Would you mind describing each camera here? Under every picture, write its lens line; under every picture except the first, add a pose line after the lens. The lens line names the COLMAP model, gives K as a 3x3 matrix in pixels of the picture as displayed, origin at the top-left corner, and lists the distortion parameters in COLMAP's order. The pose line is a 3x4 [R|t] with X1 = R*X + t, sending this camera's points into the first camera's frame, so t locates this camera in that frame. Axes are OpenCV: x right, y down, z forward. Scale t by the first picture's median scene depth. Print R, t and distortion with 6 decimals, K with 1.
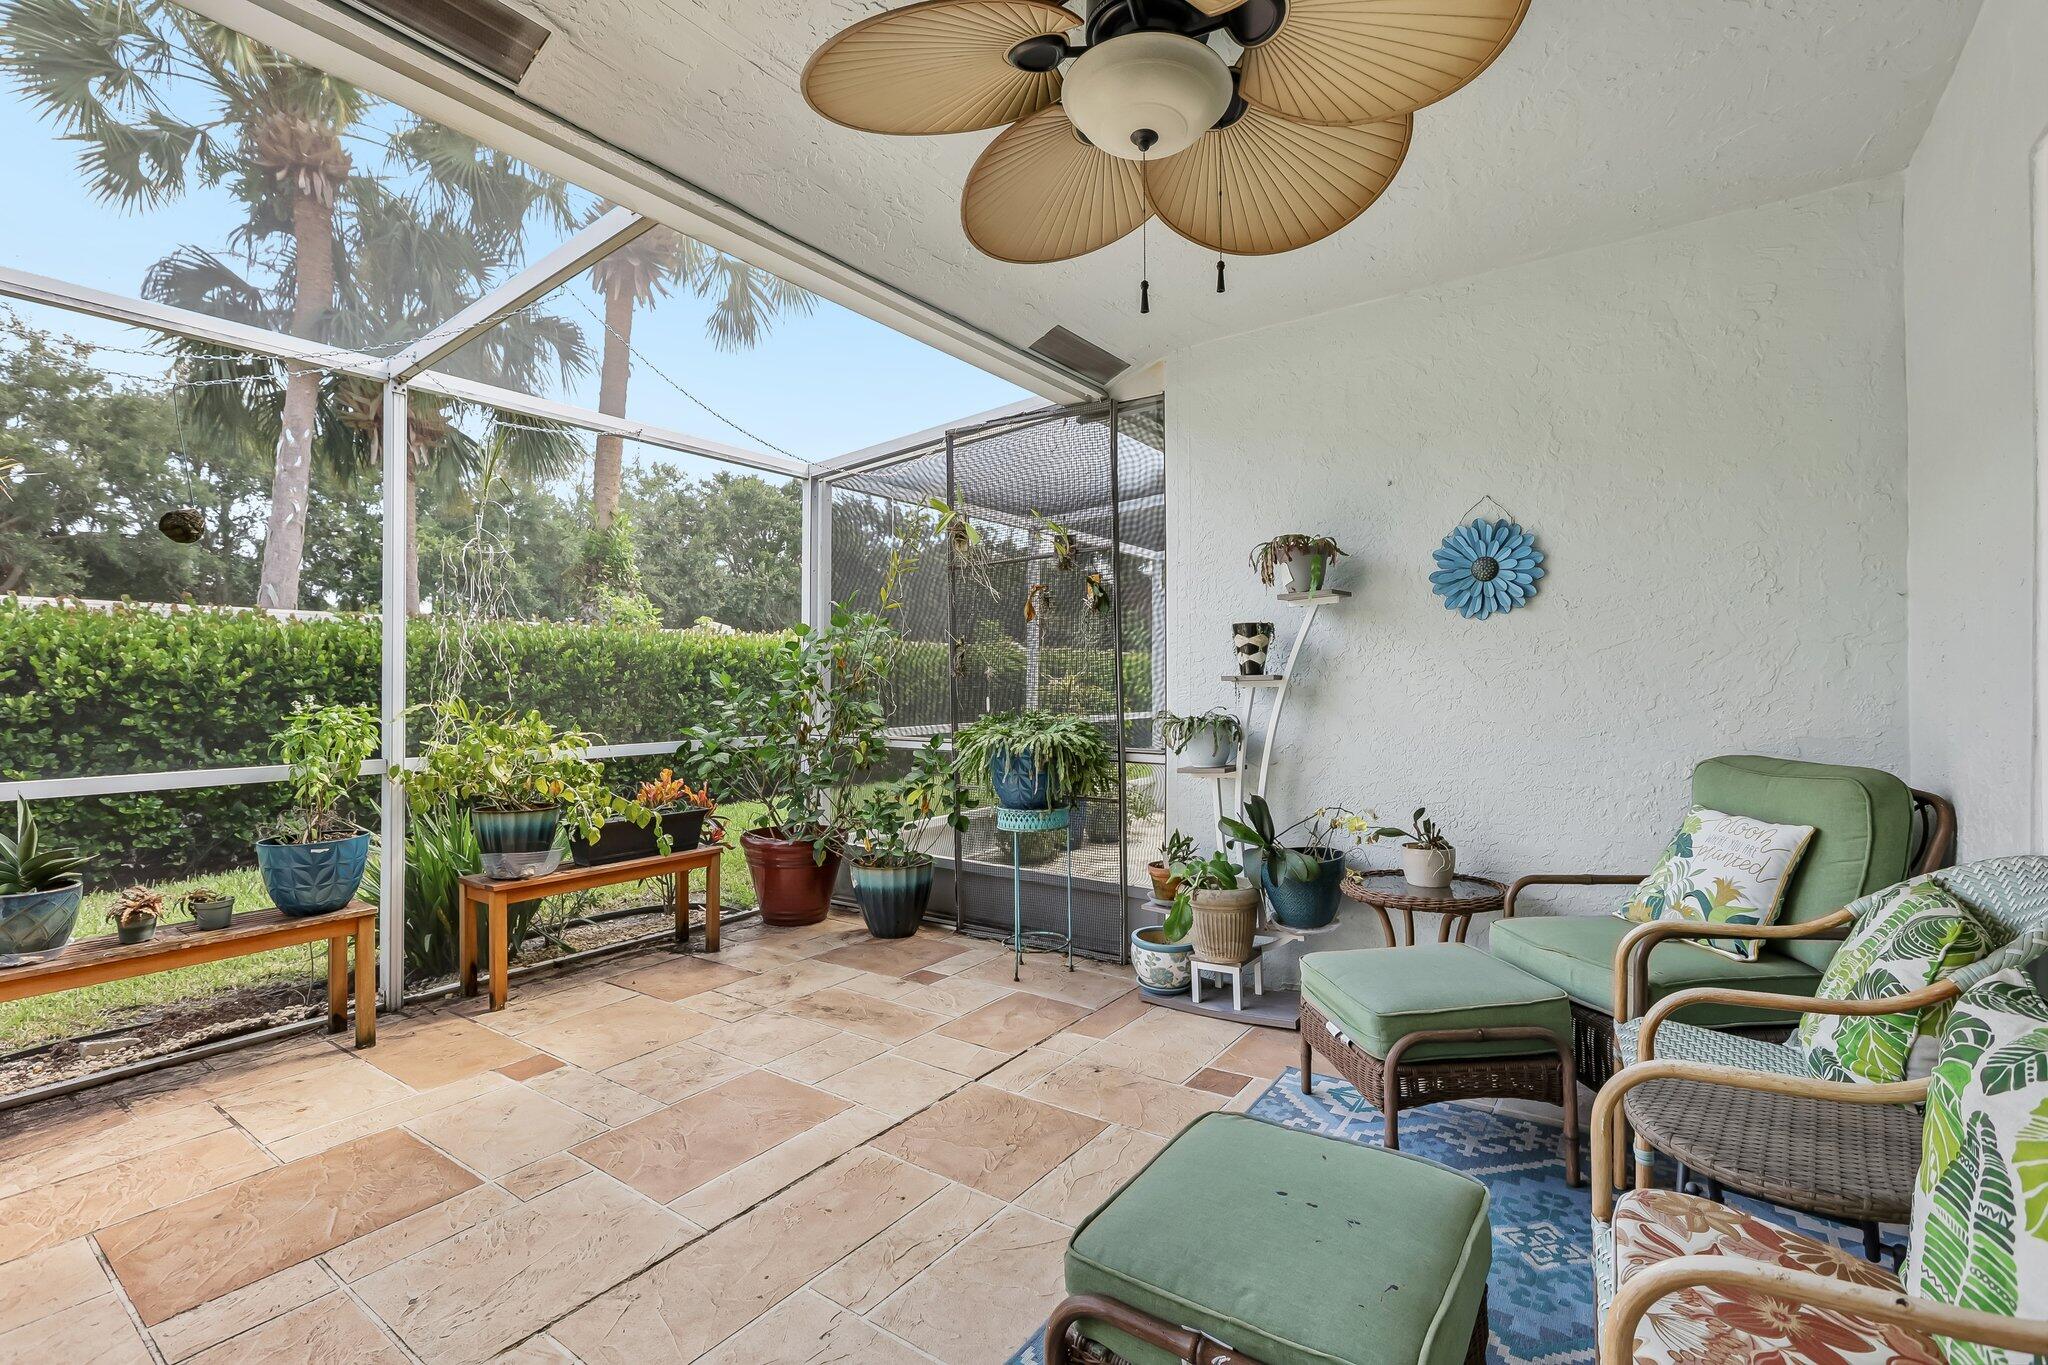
lens RADIAL K [[920.1, 0, 1026.3], [0, 920.1, 678.9], [0, 0, 1]] dist [-0.002352, 0.001398]
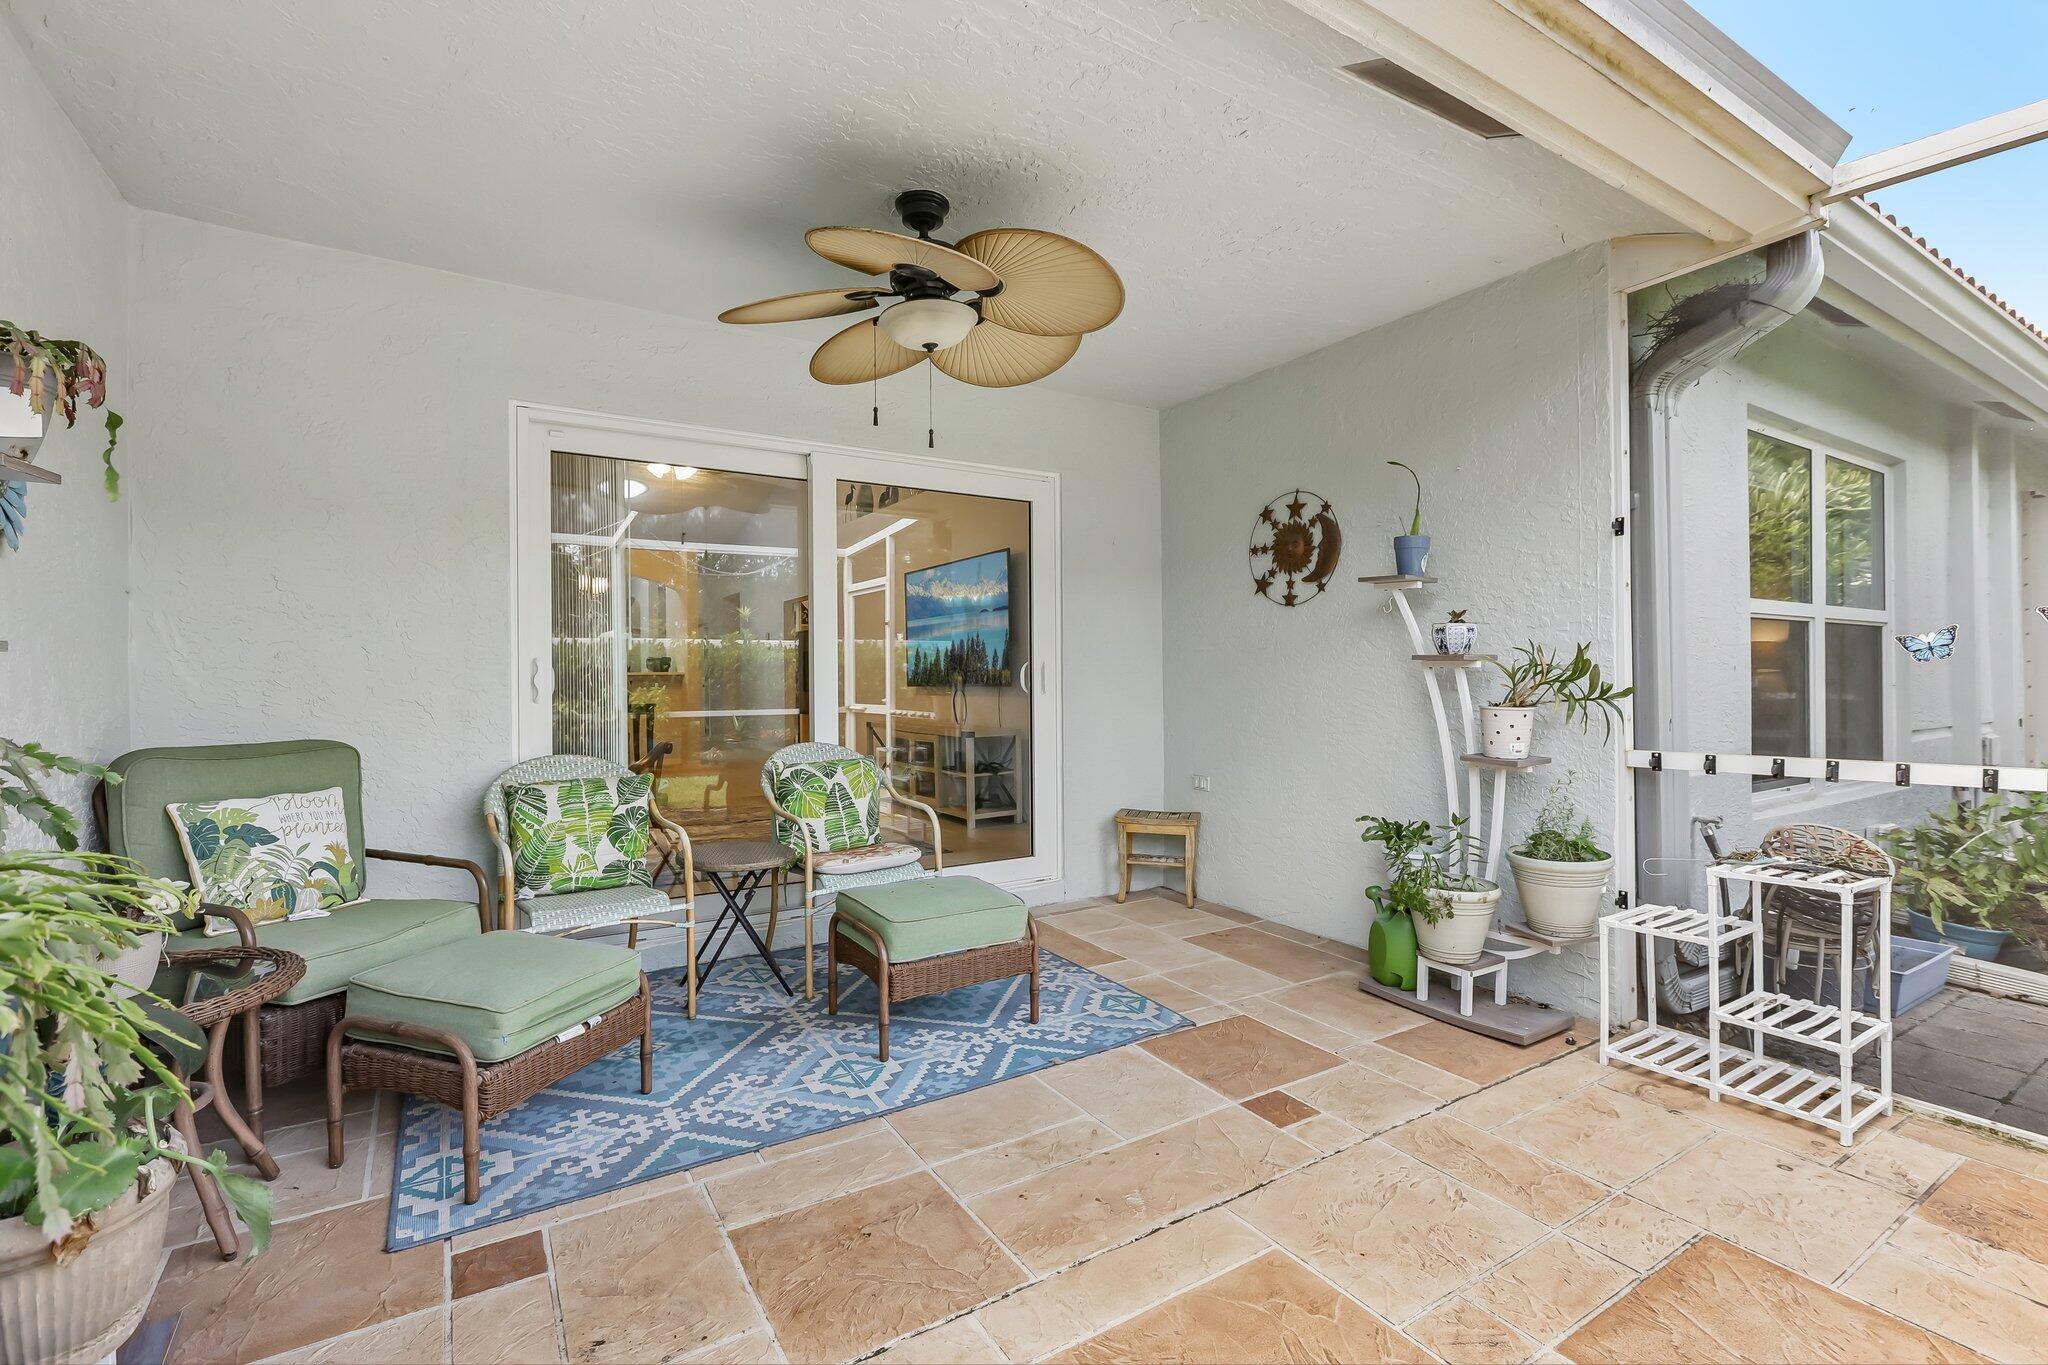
lens RADIAL K [[920.1, 0, 1030.3], [0, 920.1, 677.0], [0, 0, 1]] dist [-0.002352, 0.001398]
pose [[-0.926962, 0.012259, 0.374955, -0.314103], [0.009957, 0.999918, -0.008077, 0.020682], [-0.375023, -0.003754, -0.927008, 1.167510]]
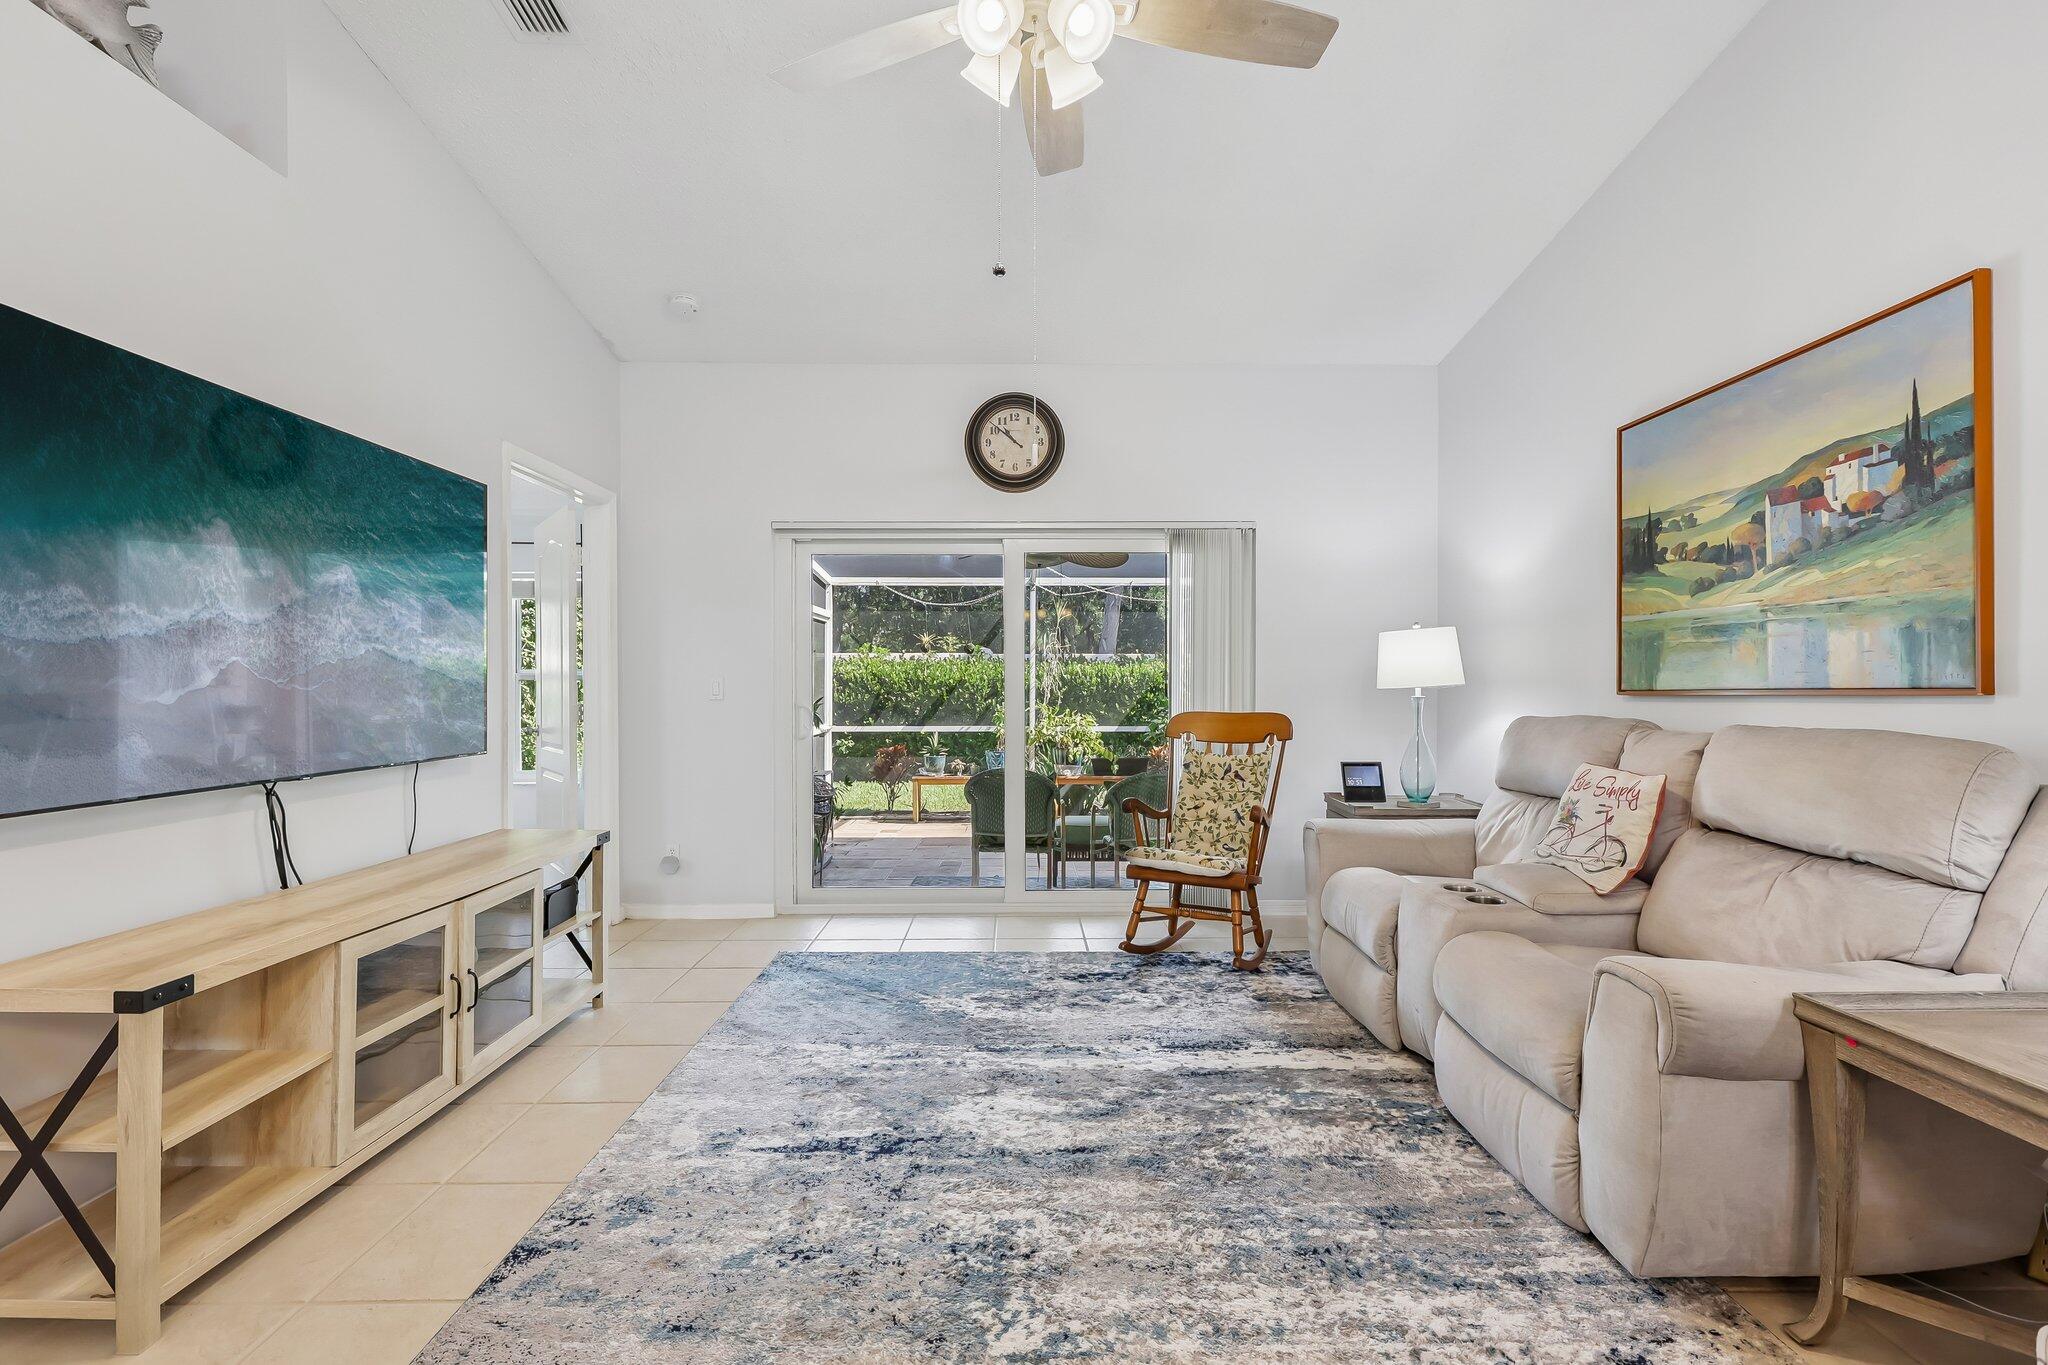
lens RADIAL K [[920.1, 0, 1031.2], [0, 920.1, 689.5], [0, 0, 1]] dist [-0.002352, 0.001398]
pose [[0.592727, 0.009326, -0.805350, 1.479185], [0.000668, 0.999927, 0.012071, -0.052479], [0.805403, -0.007693, 0.592677, -0.595989]]
